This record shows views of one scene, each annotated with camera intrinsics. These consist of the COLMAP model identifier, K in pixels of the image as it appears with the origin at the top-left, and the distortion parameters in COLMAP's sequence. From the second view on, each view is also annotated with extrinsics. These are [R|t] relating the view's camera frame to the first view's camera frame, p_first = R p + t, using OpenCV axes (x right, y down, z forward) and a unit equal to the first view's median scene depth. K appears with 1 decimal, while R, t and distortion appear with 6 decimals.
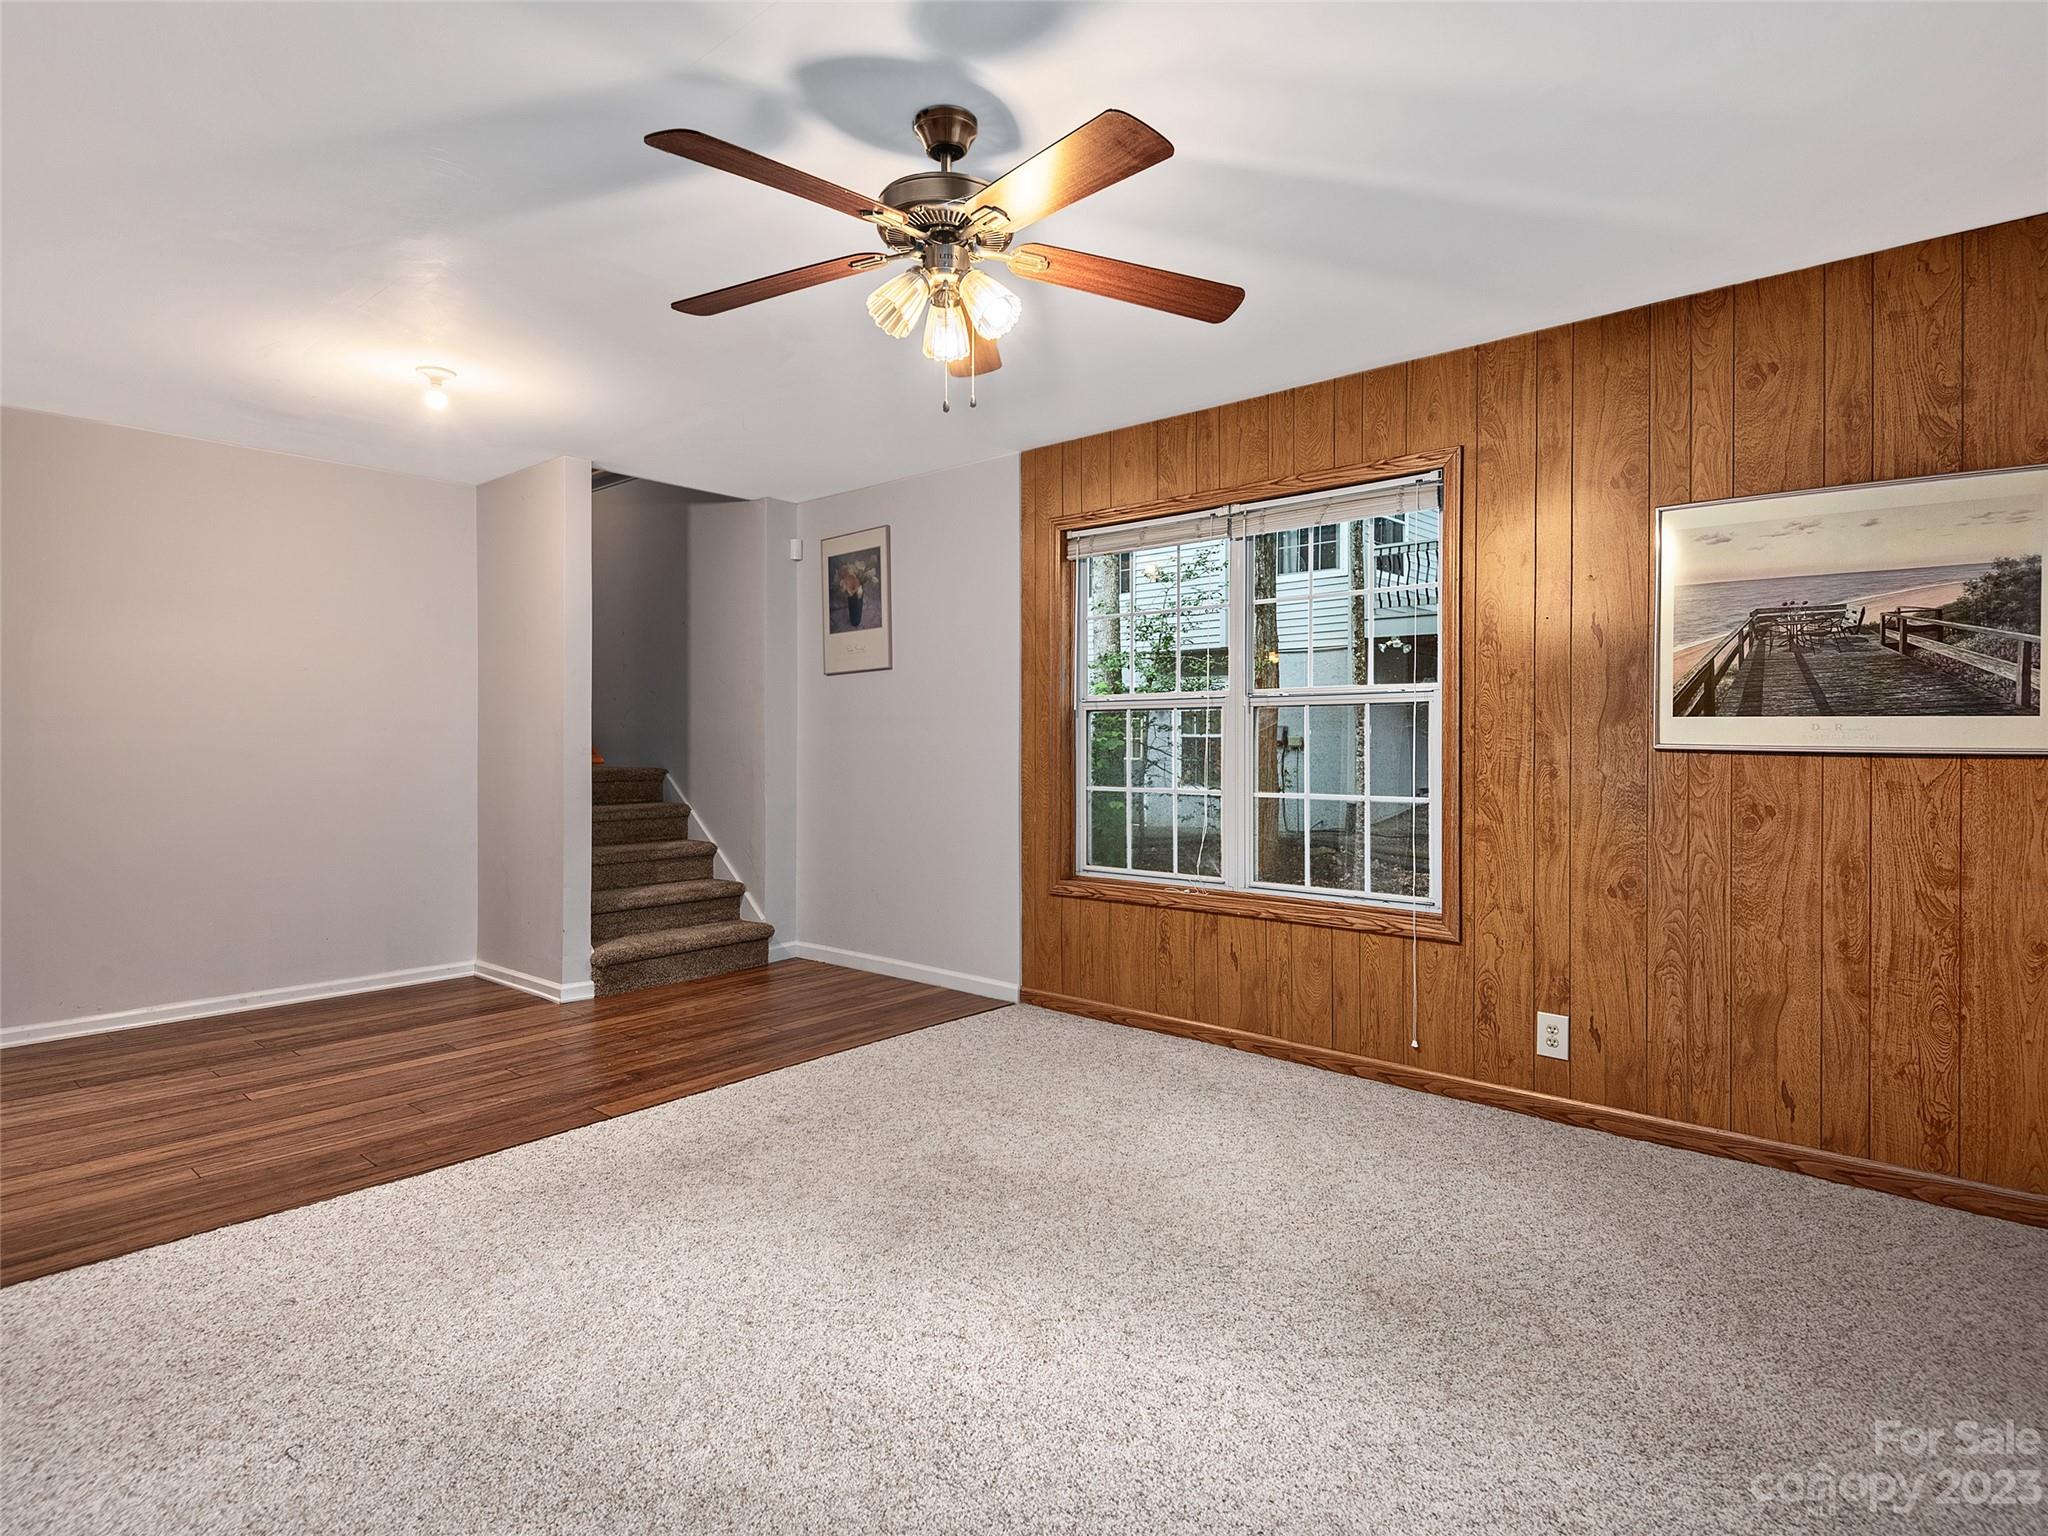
lens RADIAL K [[1078.5, 0, 1026.0], [0, 1078.5, 745.6], [0, 0, 1]] dist [0.043853, -0.035227]
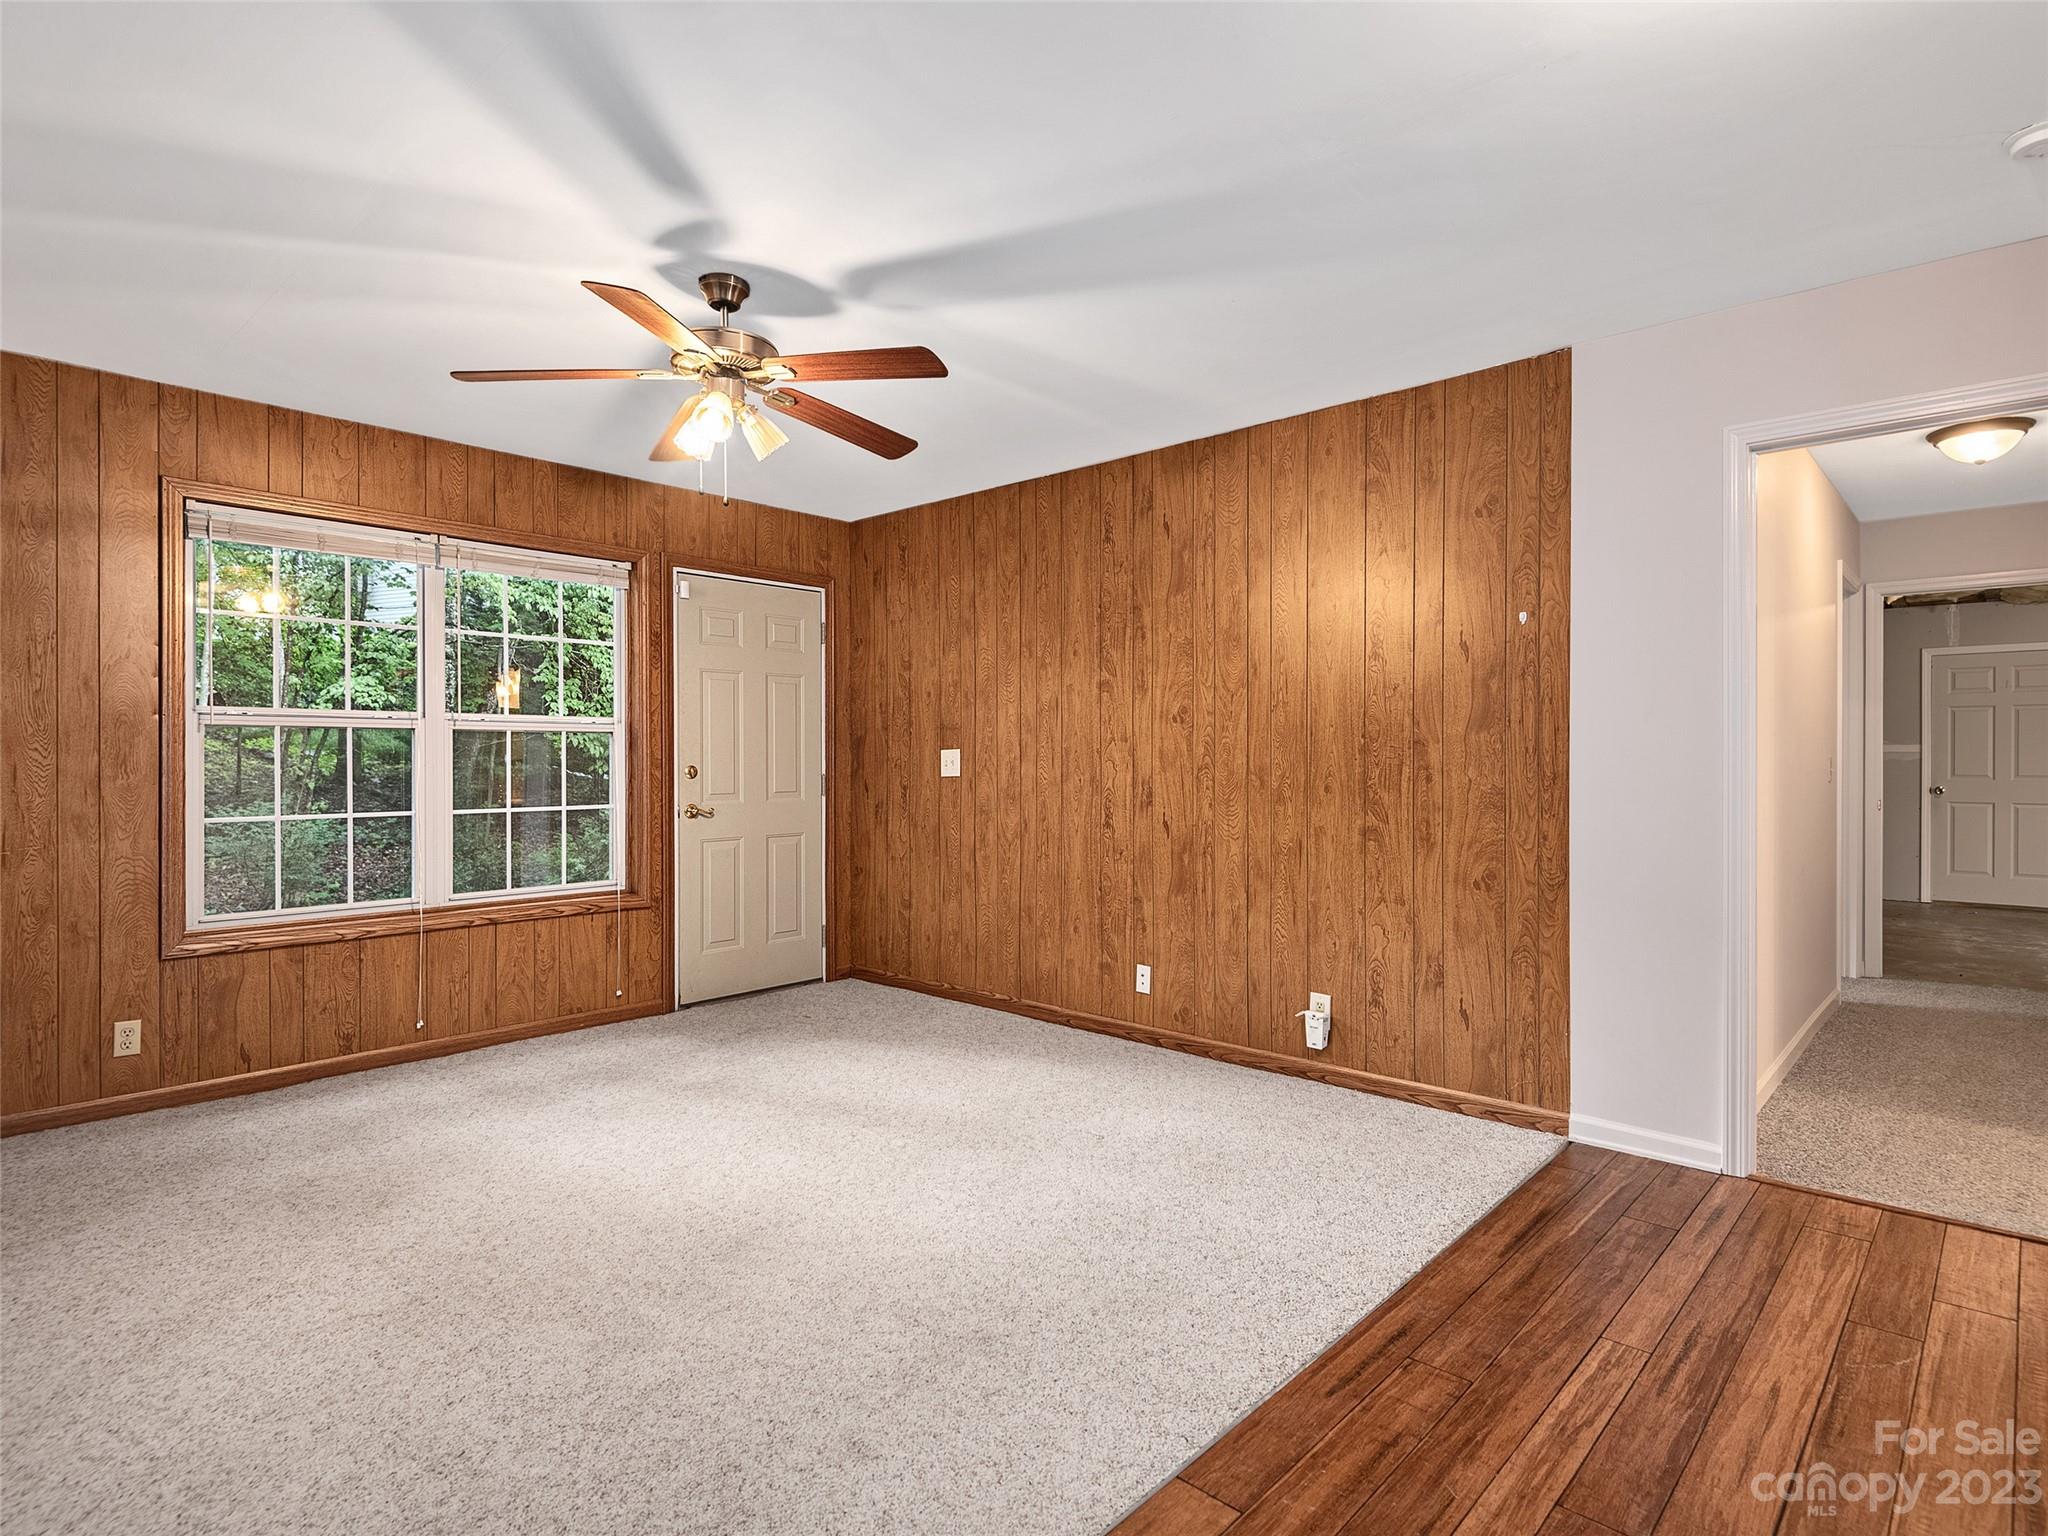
lens RADIAL K [[1078.5, 0, 1026.0], [0, 1078.5, 745.6], [0, 0, 1]] dist [0.043853, -0.035227]
pose [[-0.999136, -0.001200, 0.041543, -0.386008], [-0.001451, 0.999981, -0.006013, -0.017738], [-0.041535, -0.006068, -0.999119, 1.811287]]
